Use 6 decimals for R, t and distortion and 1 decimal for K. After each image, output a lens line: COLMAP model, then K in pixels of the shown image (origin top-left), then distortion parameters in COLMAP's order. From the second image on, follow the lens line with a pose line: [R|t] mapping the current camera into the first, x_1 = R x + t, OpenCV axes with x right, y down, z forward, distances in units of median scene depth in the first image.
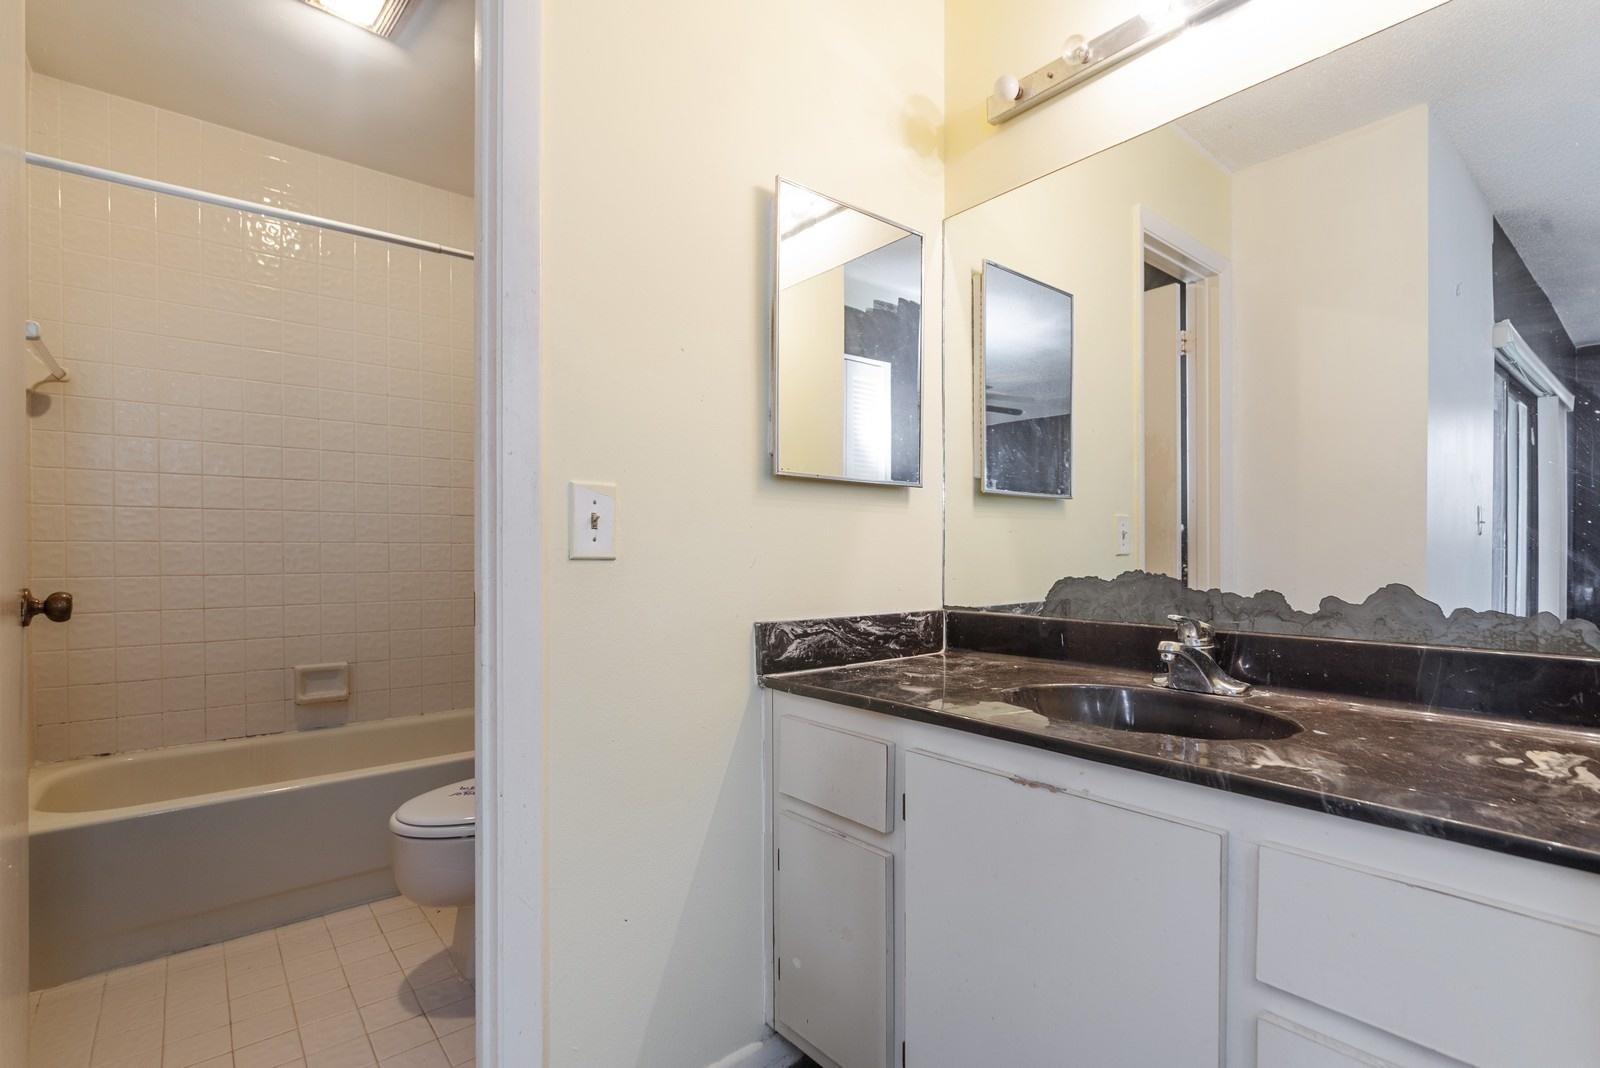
lens RADIAL K [[753.3, 0, 799.5], [0, 753.3, 541.1], [0, 0, 1]] dist [0.000336, 0.000007]
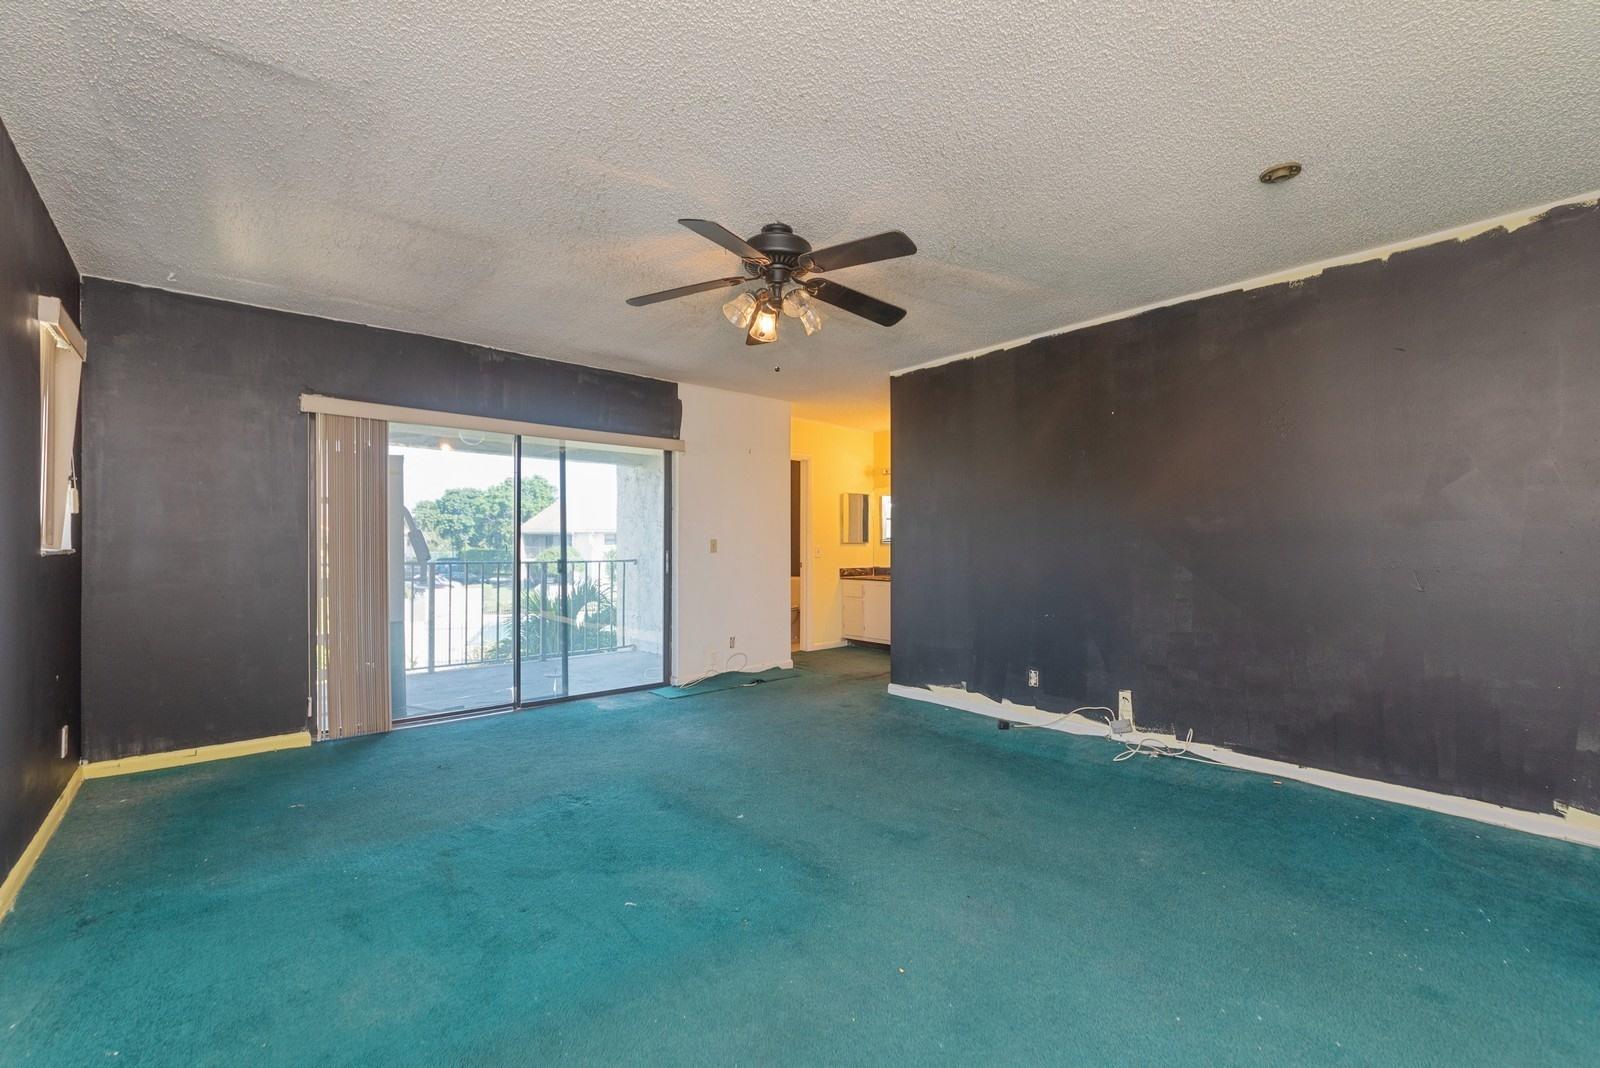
lens RADIAL K [[657.2, 0, 801.0], [0, 657.2, 541.1], [0, 0, 1]] dist [0.000109, 0.000000]
pose [[0.999446, 0.000194, 0.033270, -0.498096], [-0.000080, 0.999994, -0.003426, -0.079509], [-0.033270, 0.003421, 0.999441, -3.853702]]
